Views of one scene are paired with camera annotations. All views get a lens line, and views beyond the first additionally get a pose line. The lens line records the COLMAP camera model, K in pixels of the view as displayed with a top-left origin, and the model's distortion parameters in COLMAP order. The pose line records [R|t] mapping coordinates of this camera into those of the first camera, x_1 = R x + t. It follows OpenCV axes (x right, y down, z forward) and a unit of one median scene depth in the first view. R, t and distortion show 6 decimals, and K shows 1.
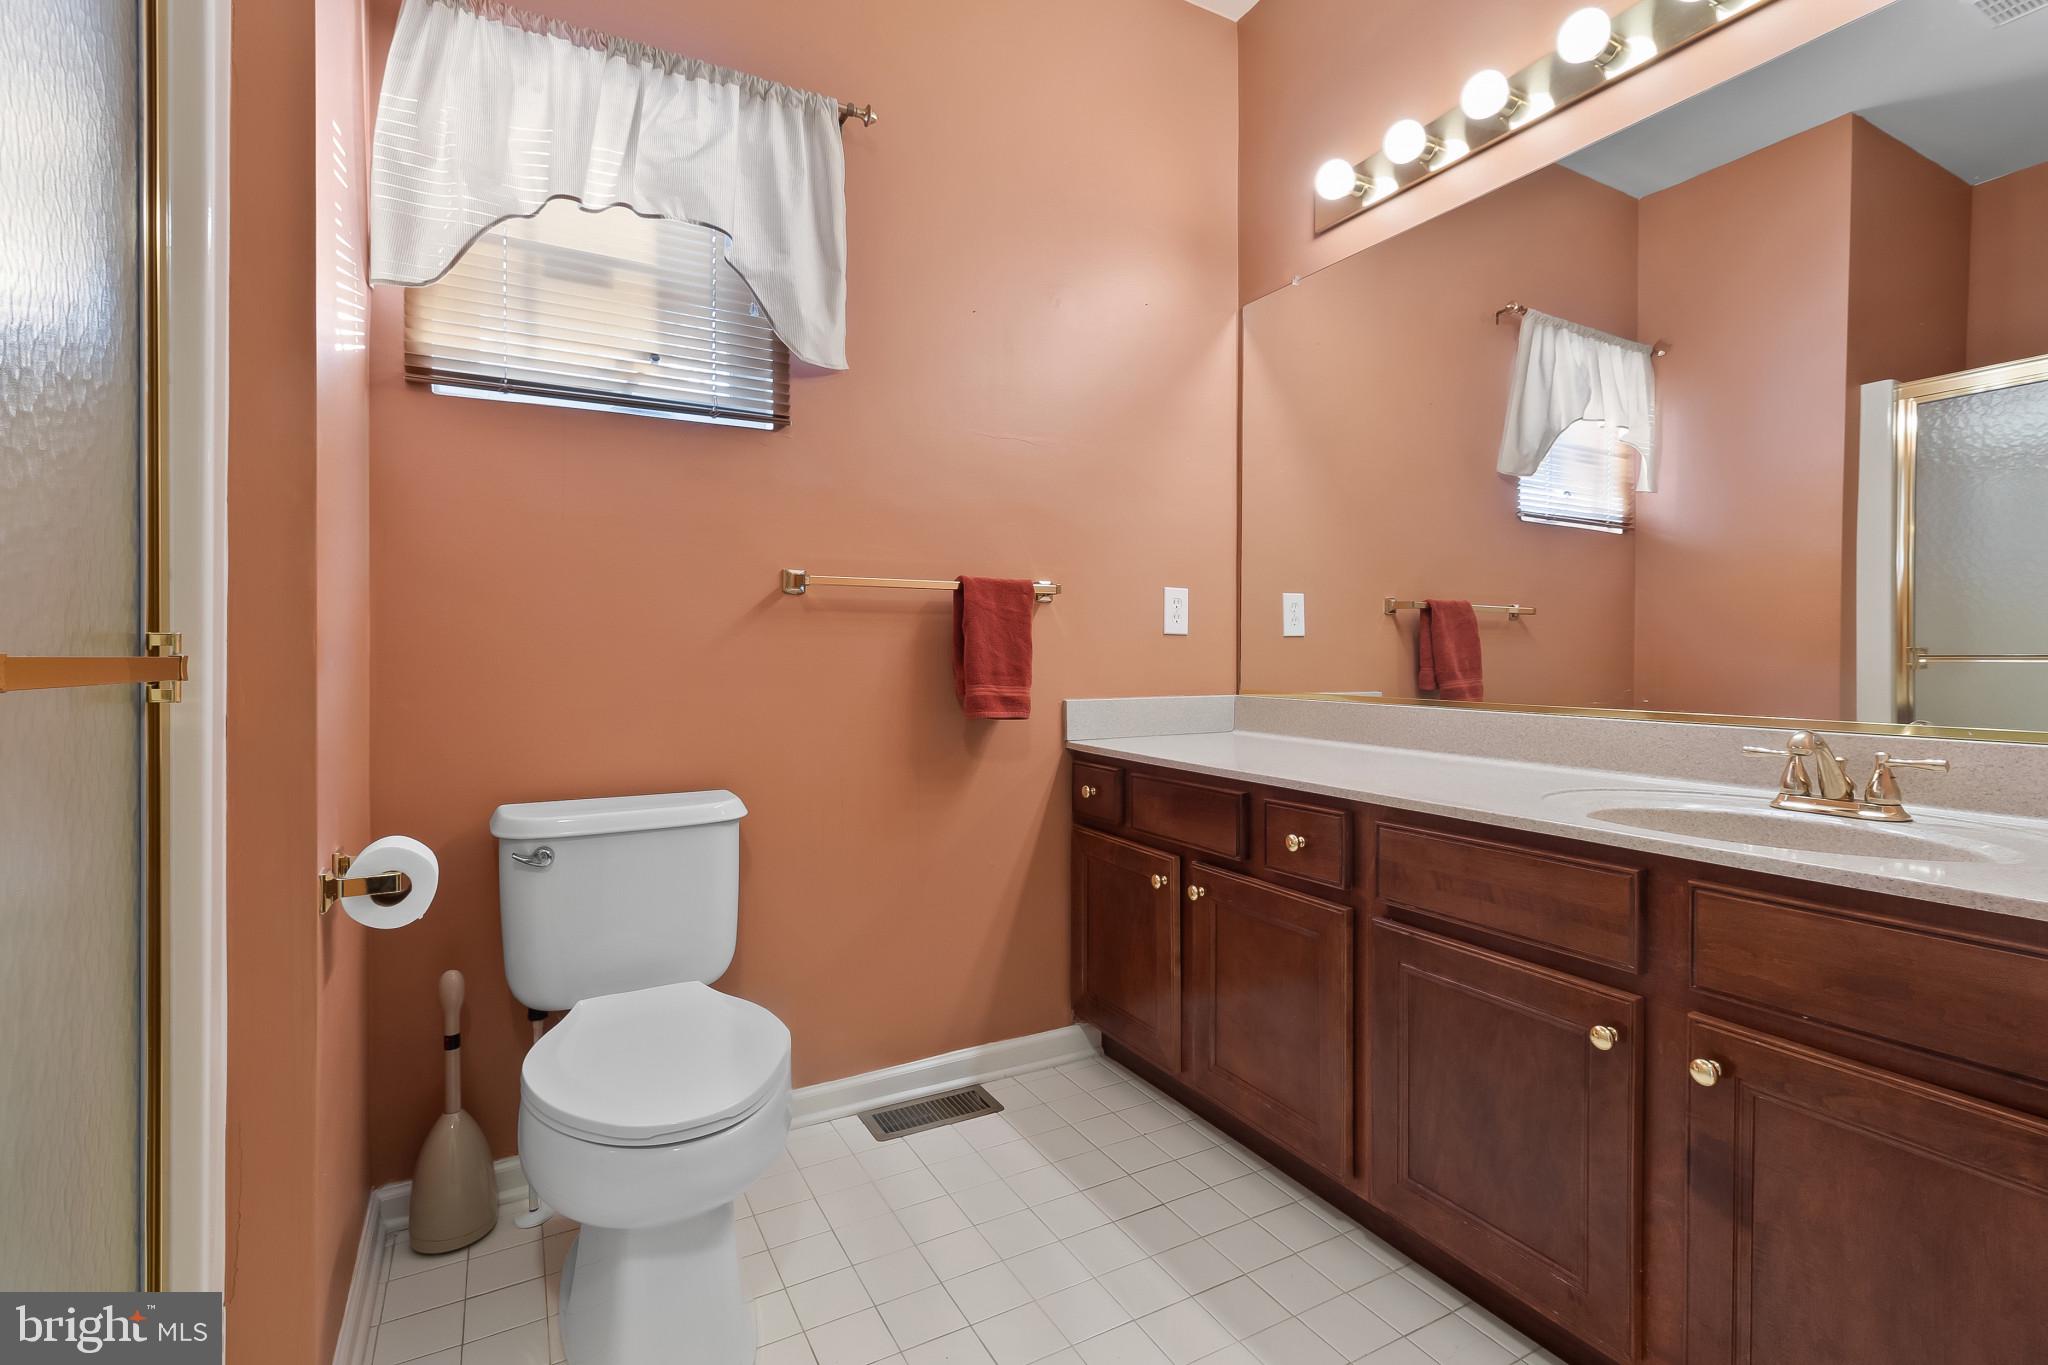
lens RADIAL K [[944.3, 0, 1040.0], [0, 944.3, 668.4], [0, 0, 1]] dist [0.004781, -0.000569]
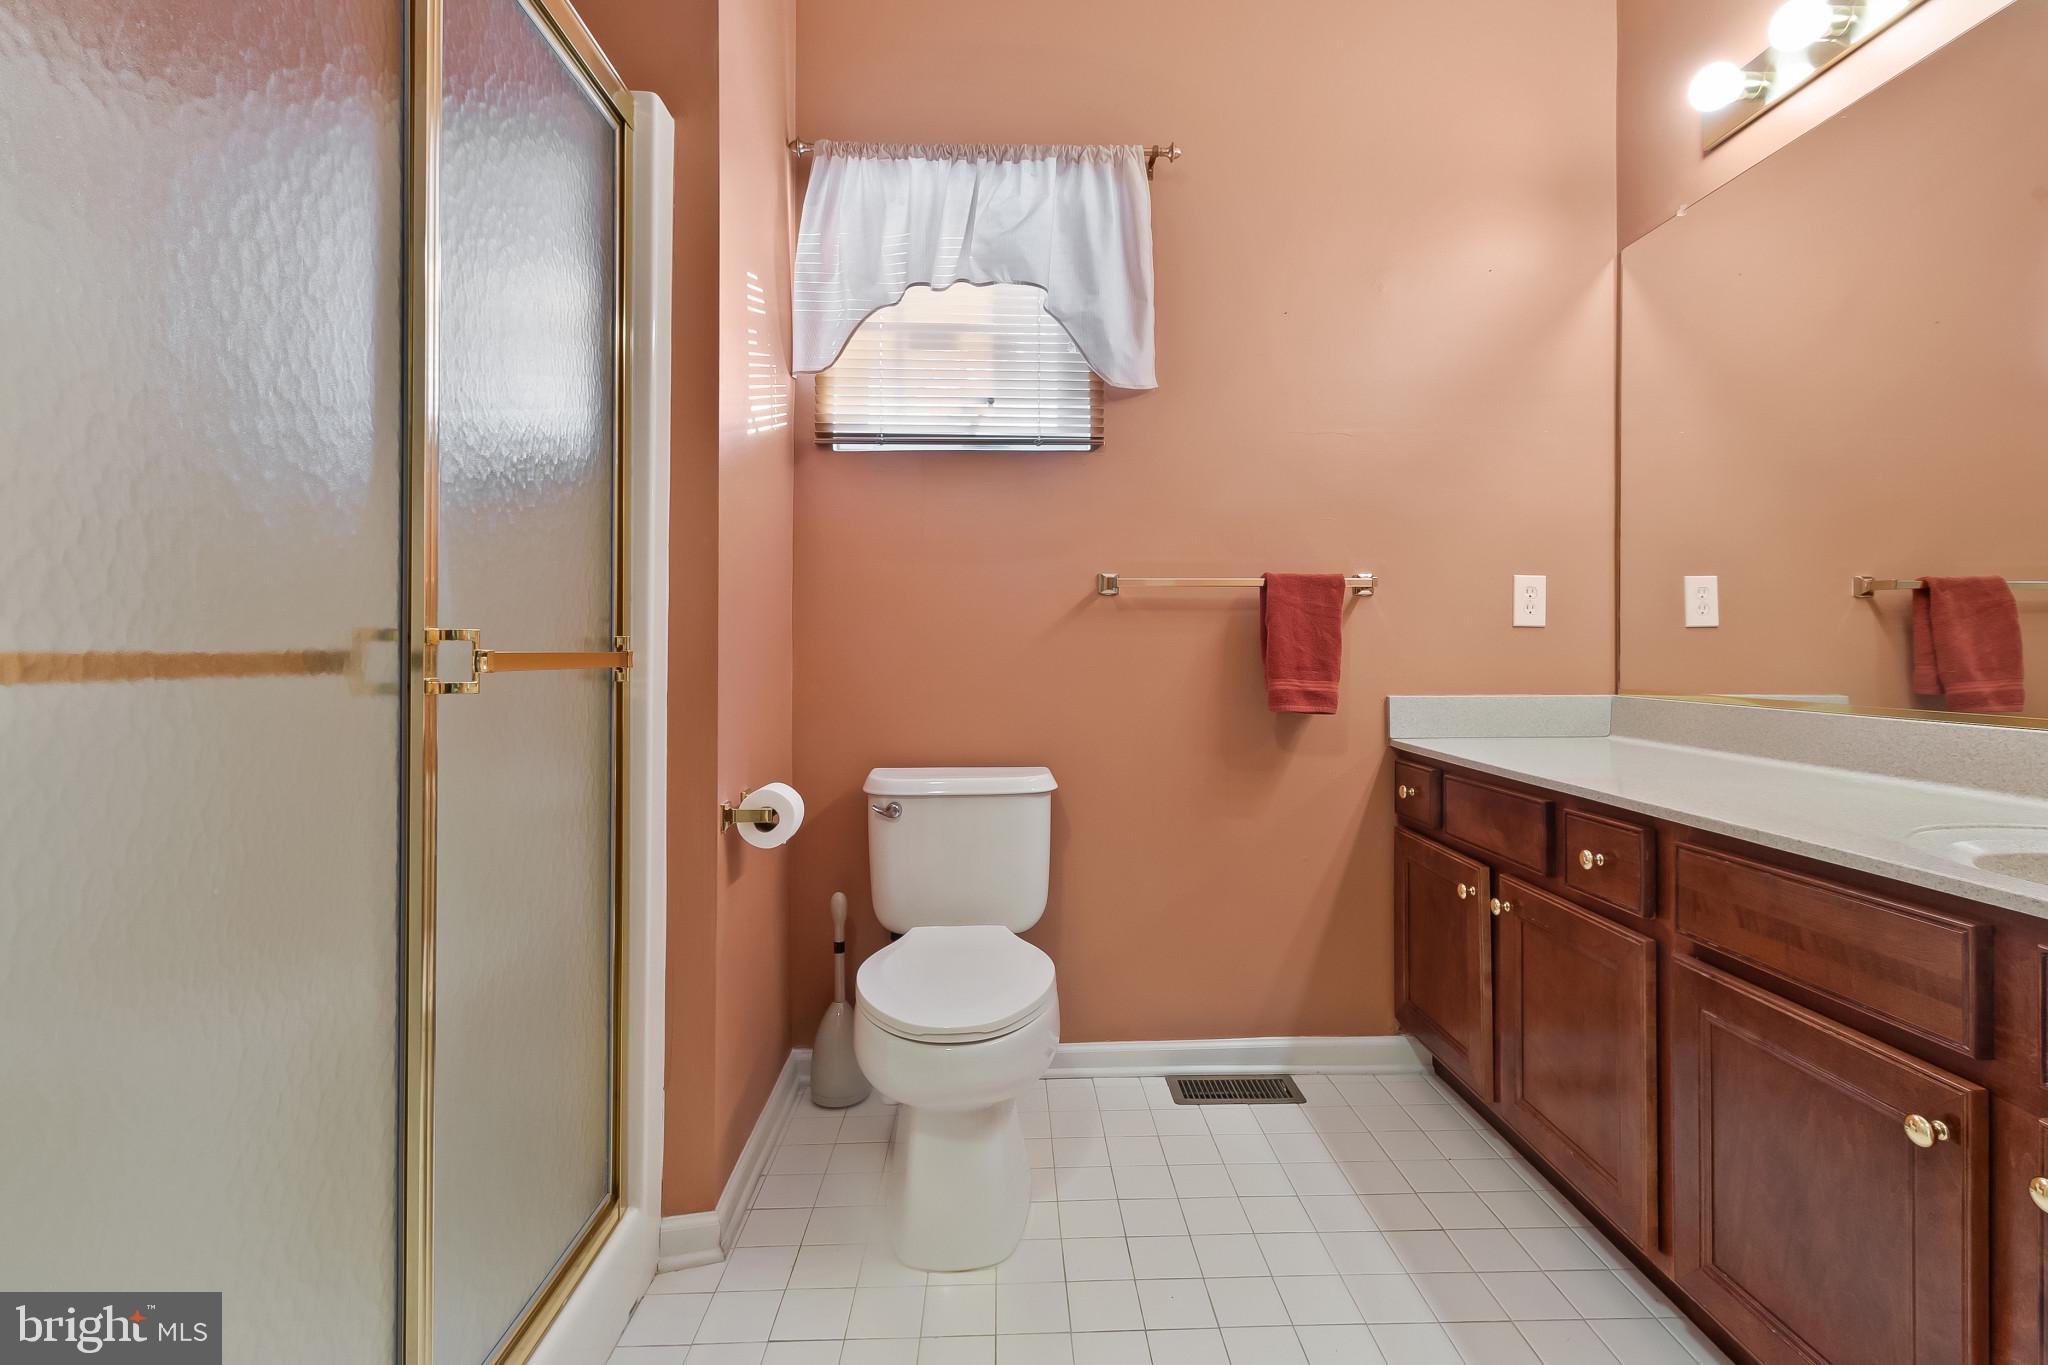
lens RADIAL K [[936.8, 0, 1025.2], [0, 936.8, 654.8], [0, 0, 1]] dist [0.004010, -0.000437]
pose [[0.889447, 0.001009, -0.457037, 0.169927], [-0.004947, 0.999960, -0.007420, 0.000066], [0.457011, 0.008861, 0.889417, -0.028960]]
